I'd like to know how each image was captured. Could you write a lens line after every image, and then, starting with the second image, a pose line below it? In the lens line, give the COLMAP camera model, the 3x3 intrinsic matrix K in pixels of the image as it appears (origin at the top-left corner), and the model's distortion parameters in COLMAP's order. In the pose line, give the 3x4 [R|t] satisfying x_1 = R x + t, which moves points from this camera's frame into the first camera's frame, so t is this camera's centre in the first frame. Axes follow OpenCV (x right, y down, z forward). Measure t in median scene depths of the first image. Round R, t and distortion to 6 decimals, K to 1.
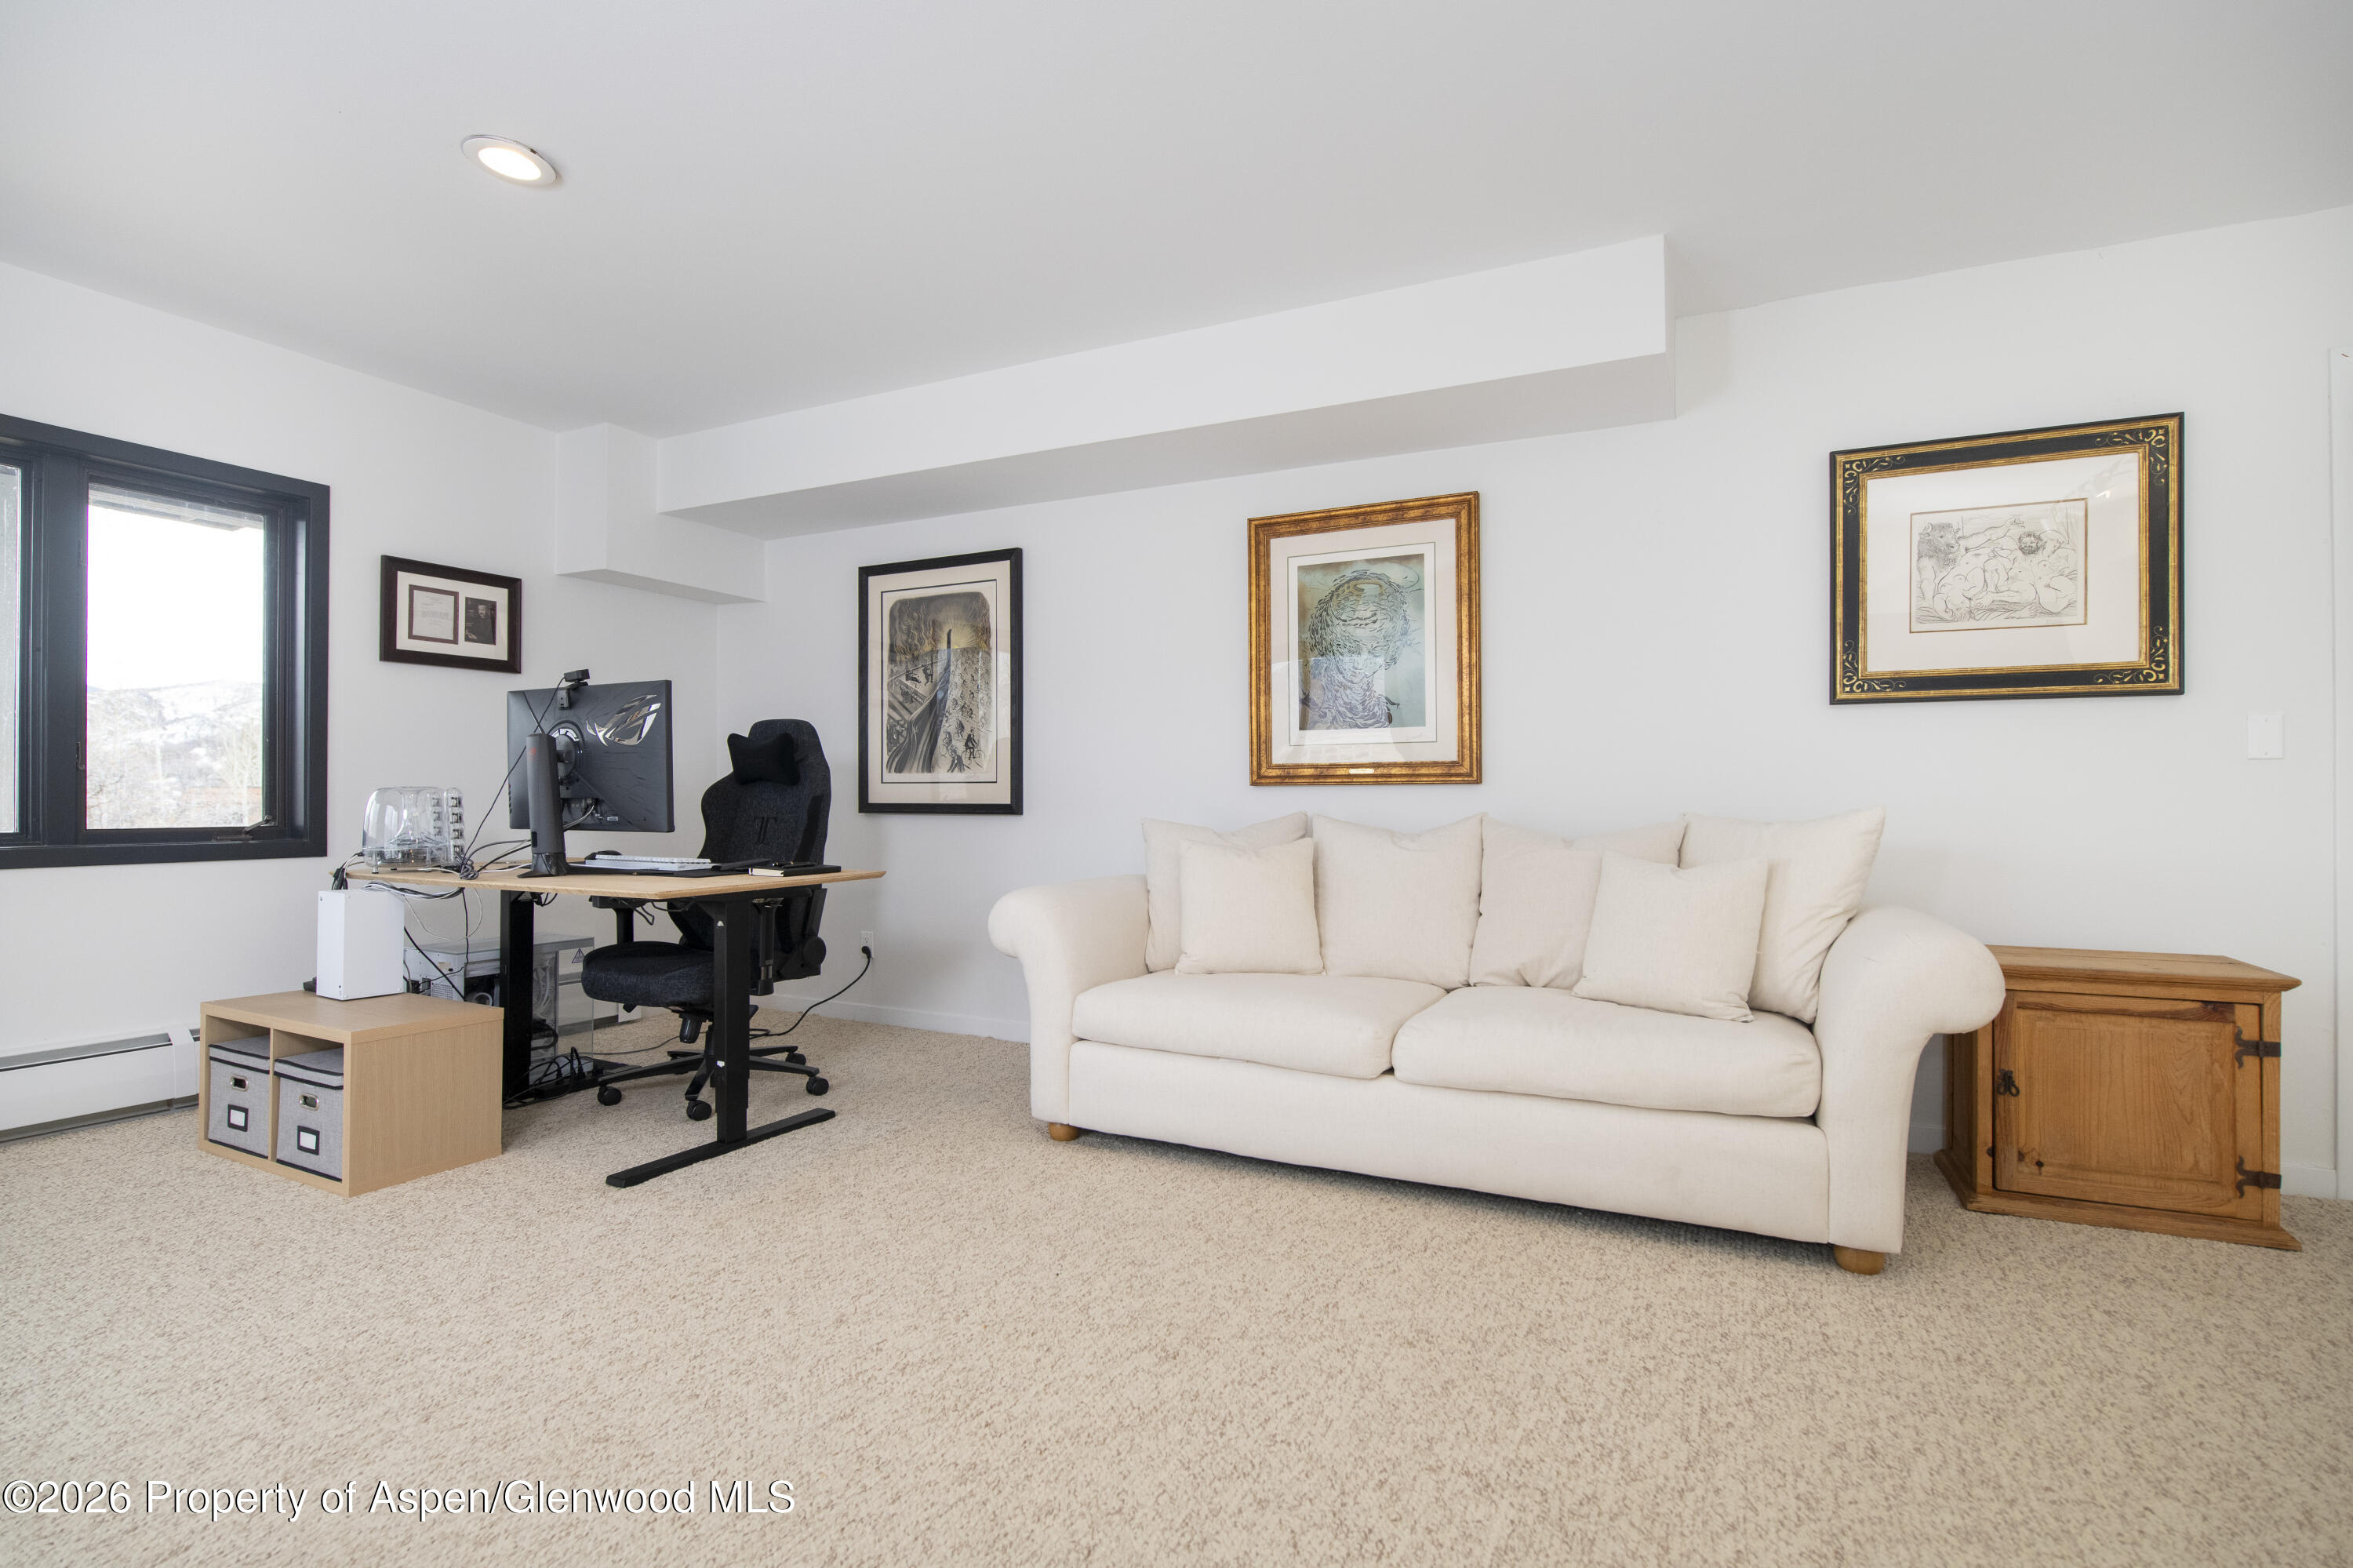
lens RADIAL K [[1093.7, 0, 1175.6], [0, 1093.7, 788.4], [0, 0, 1]] dist [0.000262, -0.000031]
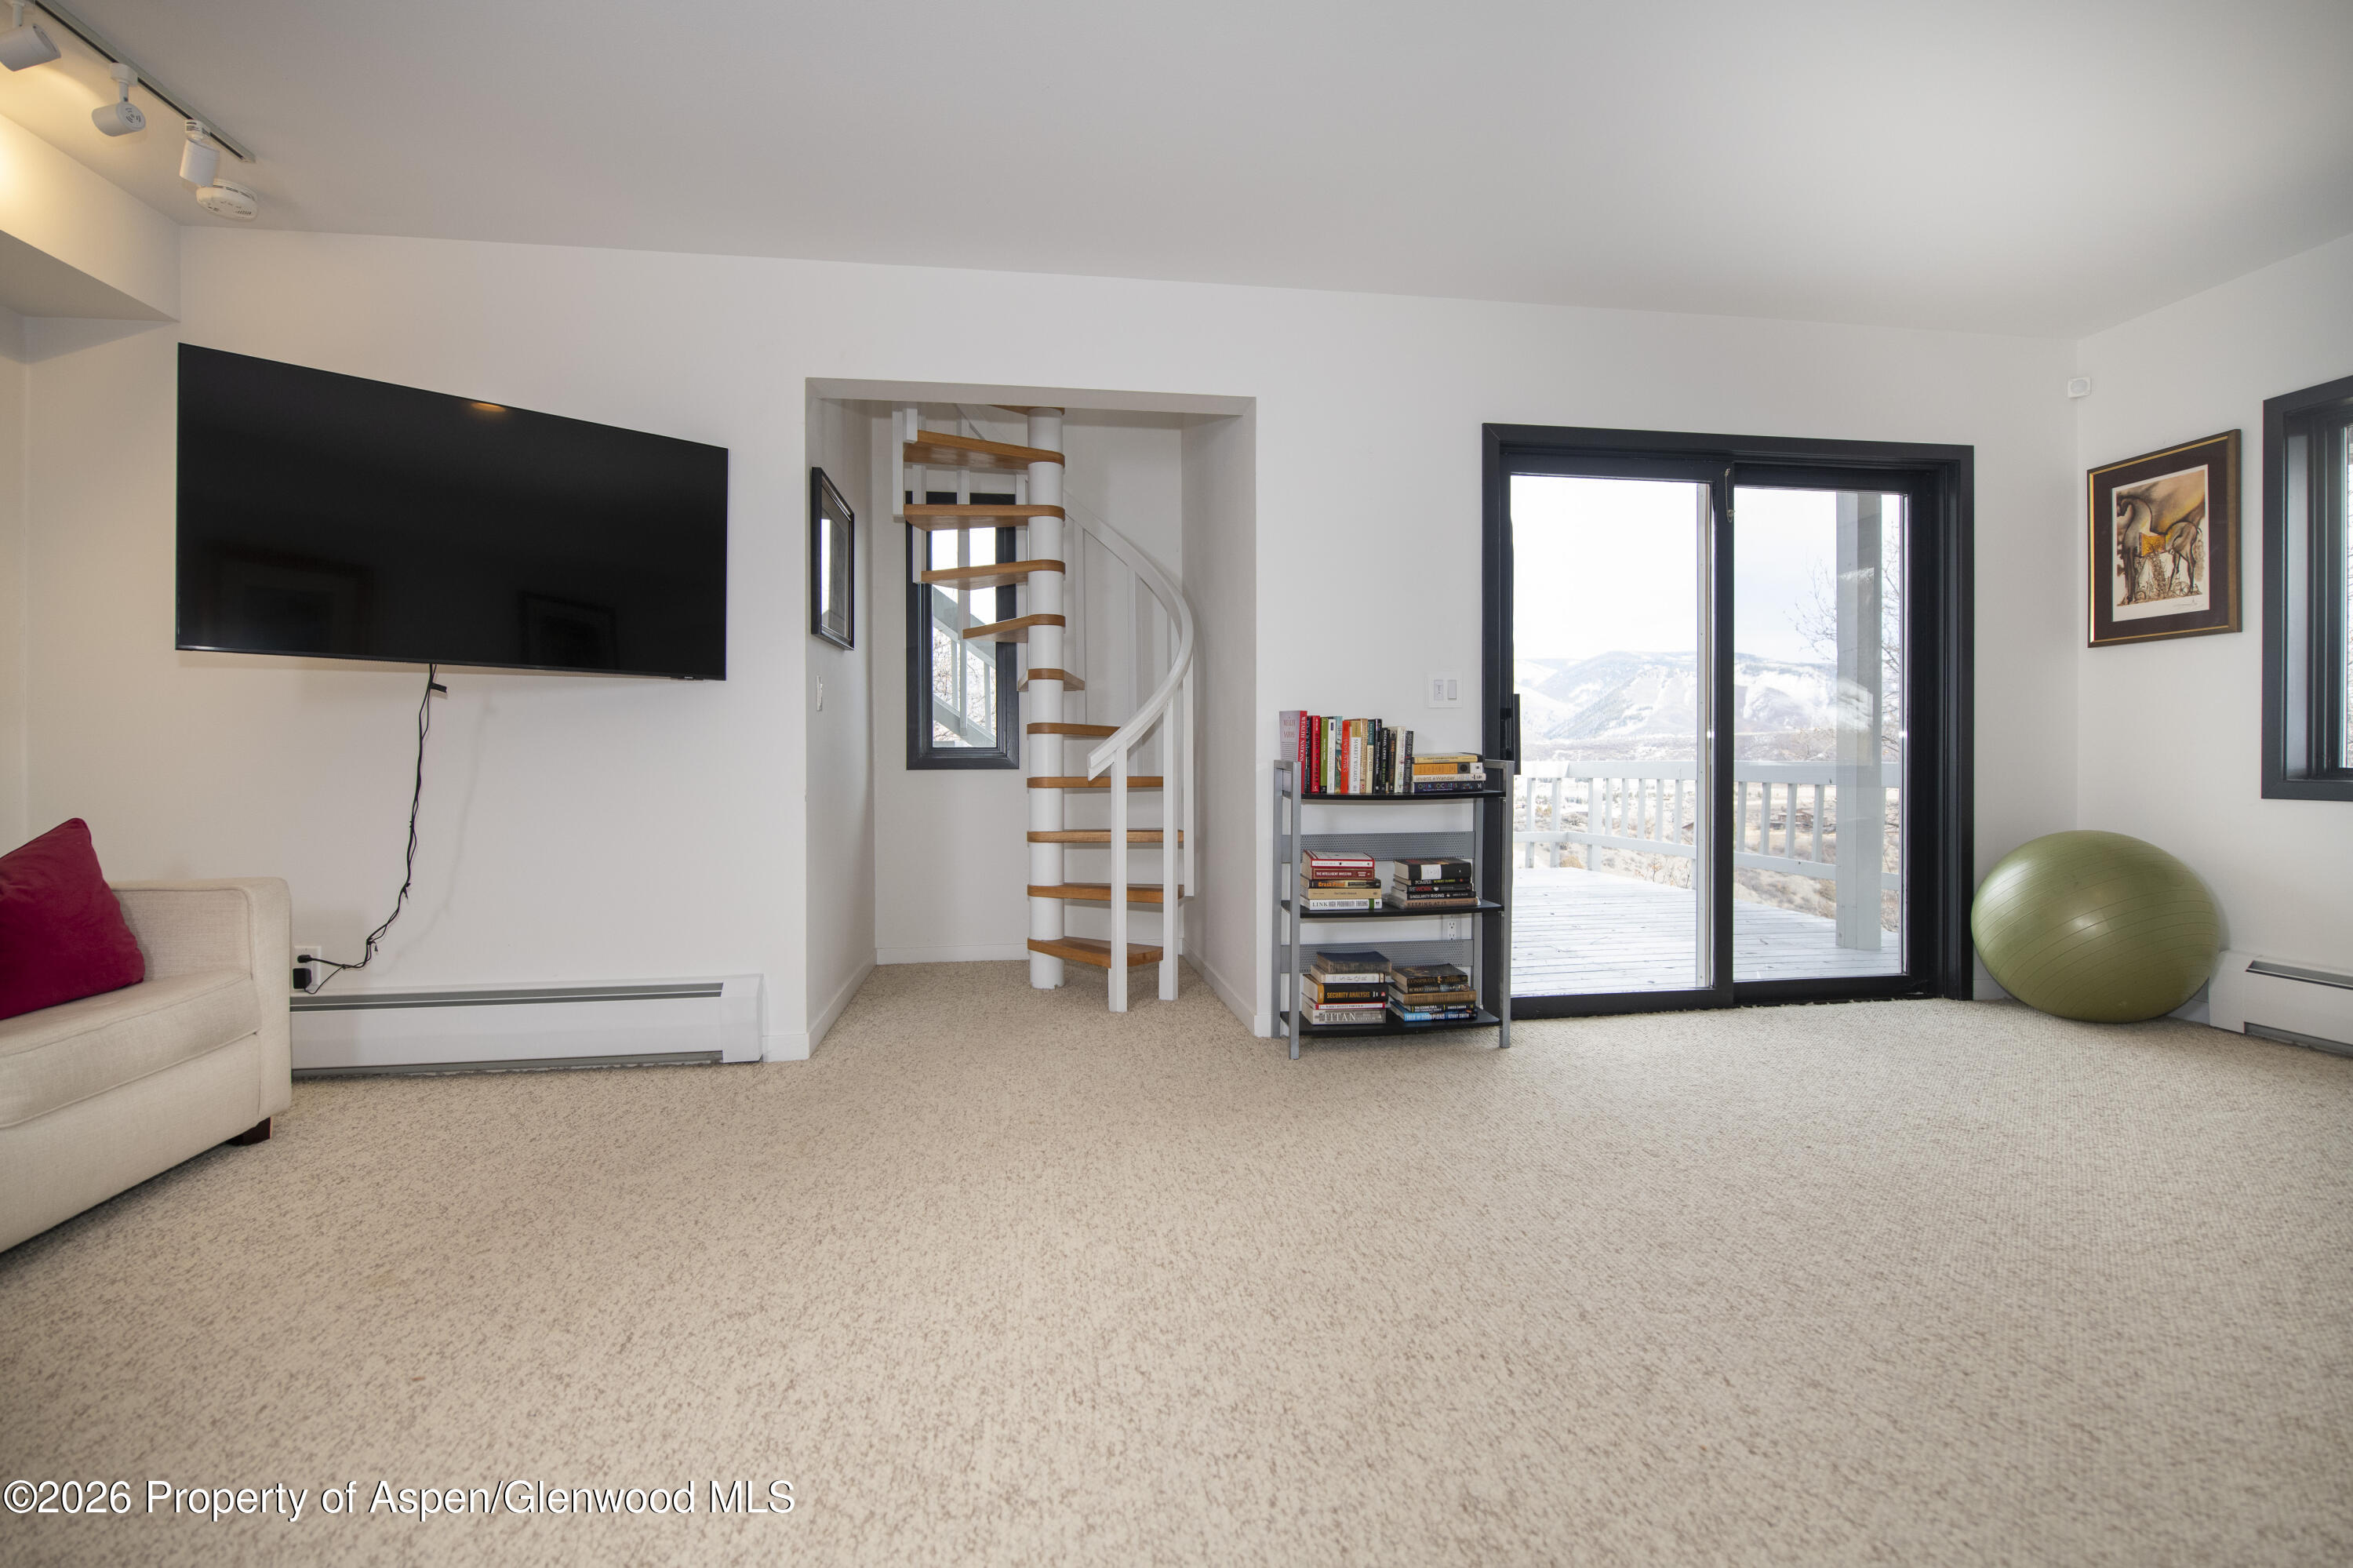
lens RADIAL K [[1093.7, 0, 1177.8], [0, 1093.7, 772.0], [0, 0, 1]] dist [0.000262, -0.000031]
pose [[-0.816937, 0.009007, -0.576657, 0.677938], [0.010525, 0.999944, 0.000709, 0.053490], [0.576631, -0.005490, -0.816986, 1.807293]]
